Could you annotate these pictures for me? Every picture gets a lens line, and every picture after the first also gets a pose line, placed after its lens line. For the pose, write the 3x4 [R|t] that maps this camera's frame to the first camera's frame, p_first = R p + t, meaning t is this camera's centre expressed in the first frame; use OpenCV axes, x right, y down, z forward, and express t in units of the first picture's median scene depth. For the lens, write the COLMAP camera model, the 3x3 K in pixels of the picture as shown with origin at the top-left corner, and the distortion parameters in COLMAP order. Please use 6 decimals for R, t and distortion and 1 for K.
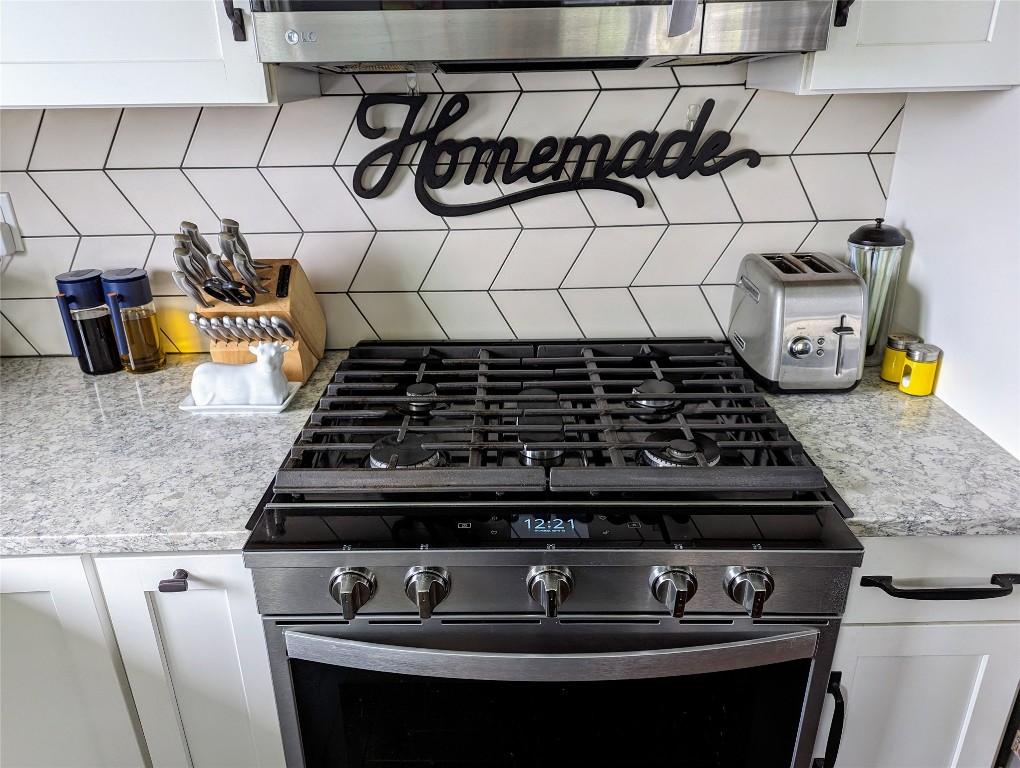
lens RADIAL K [[718.0, 0, 509.2], [0, 718.0, 387.4], [0, 0, 1]] dist [0.067622, -0.052922]
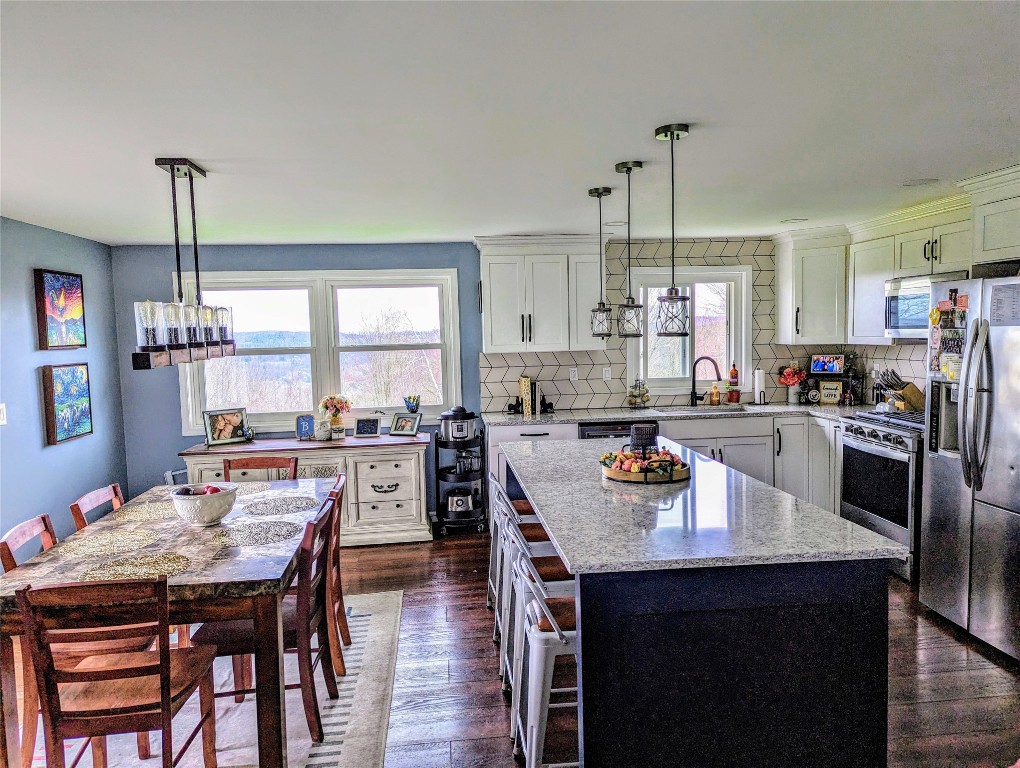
lens RADIAL K [[718.0, 0, 518.1], [0, 718.0, 384.3], [0, 0, 1]] dist [0.067622, -0.052922]
pose [[0.131797, 0.091531, -0.987042, 3.170534], [-0.364614, 0.930400, 0.037592, 0.441125], [0.921784, 0.354935, 0.155997, -1.505916]]
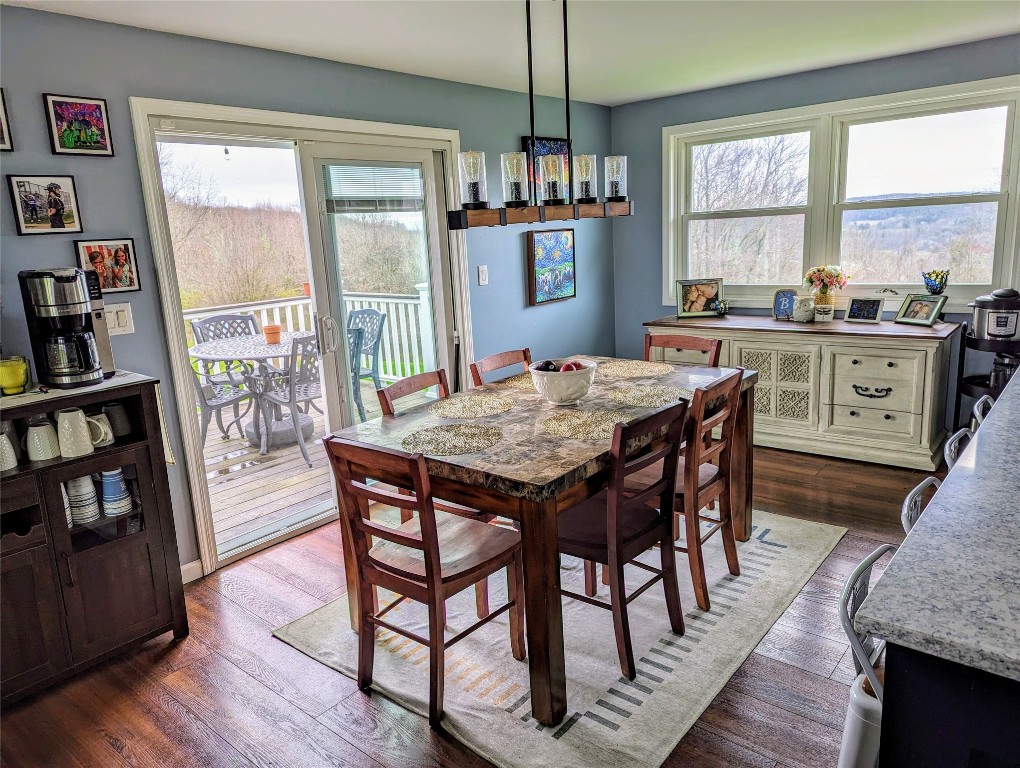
lens RADIAL K [[718.0, 0, 504.4], [0, 718.0, 377.3], [0, 0, 1]] dist [0.067622, -0.052922]
pose [[-0.629074, 0.213979, -0.747315, 2.455114], [-0.240141, 0.860849, 0.448633, 0.336203], [0.739323, 0.461684, -0.490153, -1.028828]]
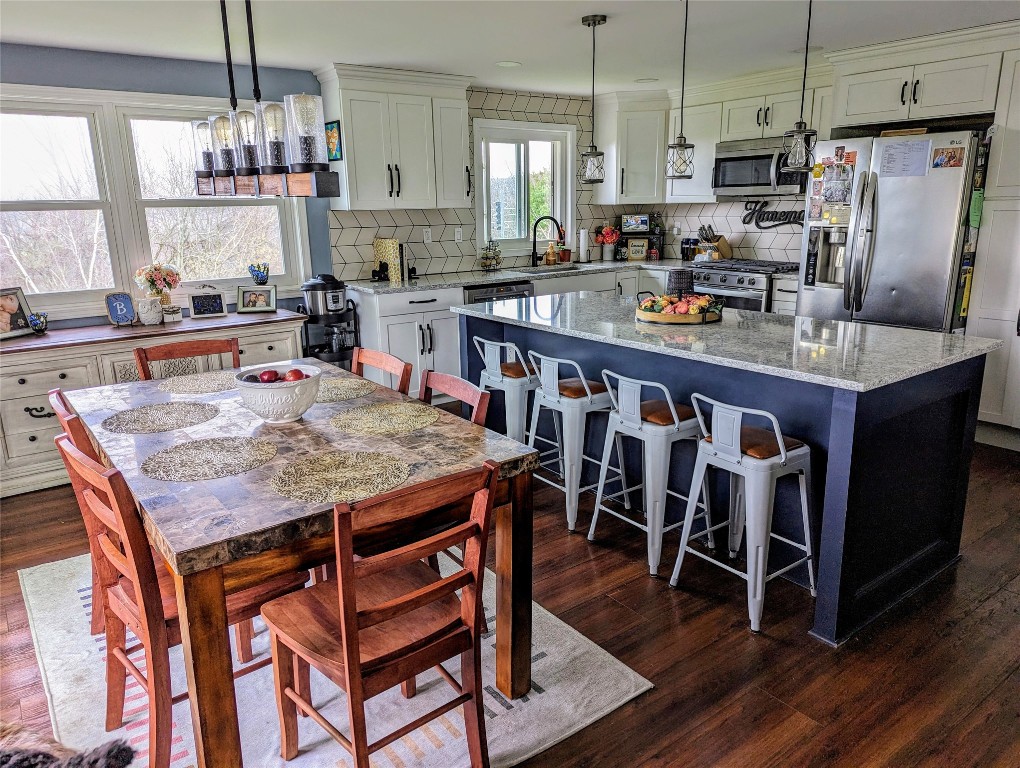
lens RADIAL K [[718.0, 0, 516.2], [0, 718.0, 384.2], [0, 0, 1]] dist [0.067622, -0.052922]
pose [[0.627521, 0.202842, -0.751713, 2.435161], [-0.299342, 0.954116, 0.007571, 1.045196], [0.718757, 0.220269, 0.659447, -2.674676]]
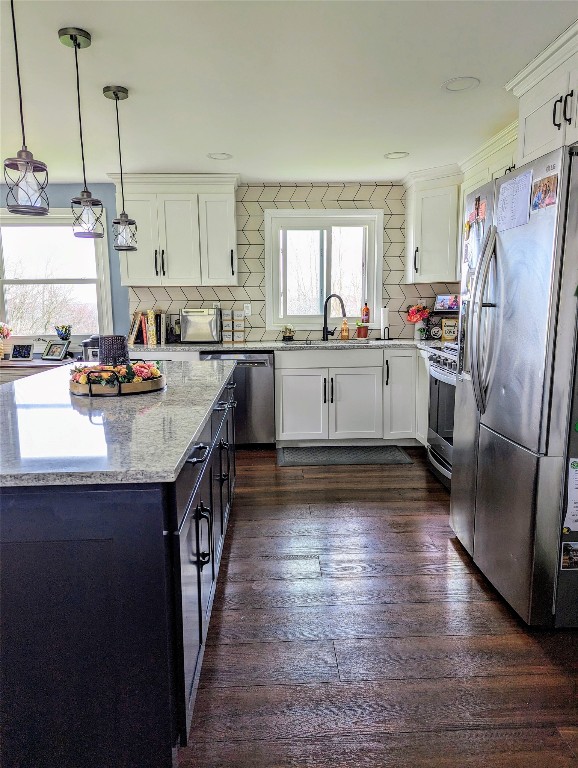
lens RADIAL K [[546.1, 0, 292.8], [0, 546.1, 380.4], [0, 0, 1]] dist [0.039483, -0.005715]
pose [[0.061618, 0.162100, -0.984849, 2.597003], [-0.377836, 0.917079, 0.127306, 0.201346], [0.923820, 0.364267, 0.117756, -0.310070]]
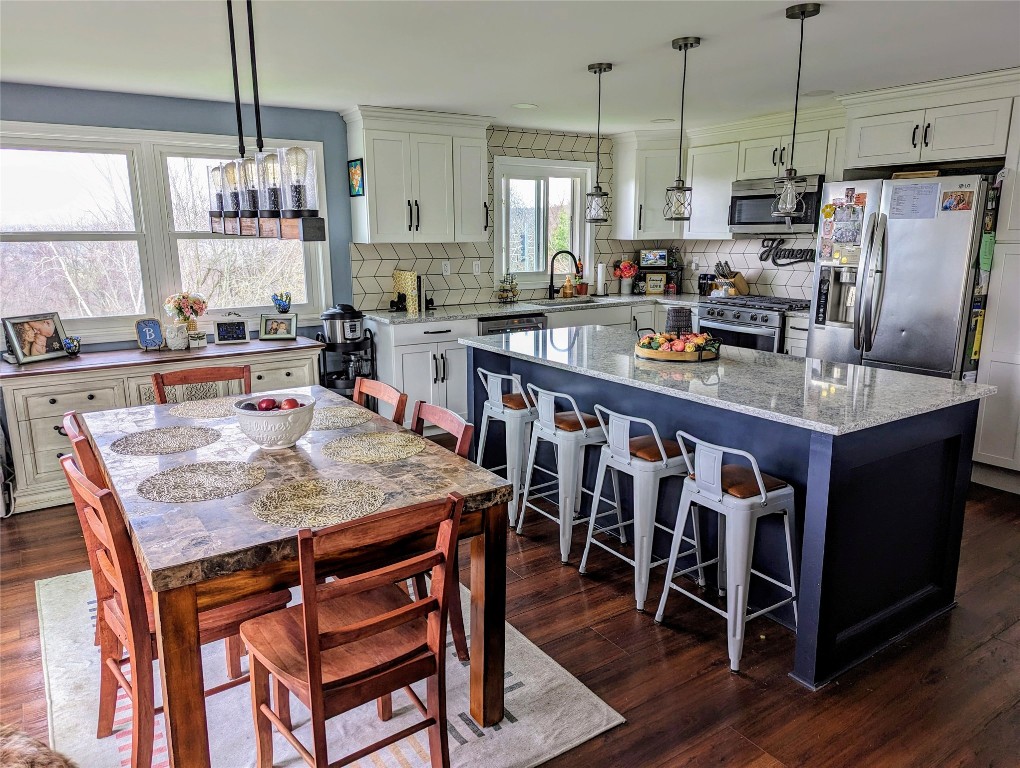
lens RADIAL K [[718.0, 0, 512.6], [0, 718.0, 384.1], [0, 0, 1]] dist [0.067622, -0.052922]
pose [[0.581093, 0.188997, -0.791588, 2.559351], [-0.323323, 0.946220, -0.011430, 0.987807], [0.746856, 0.262580, 0.610949, -2.627597]]
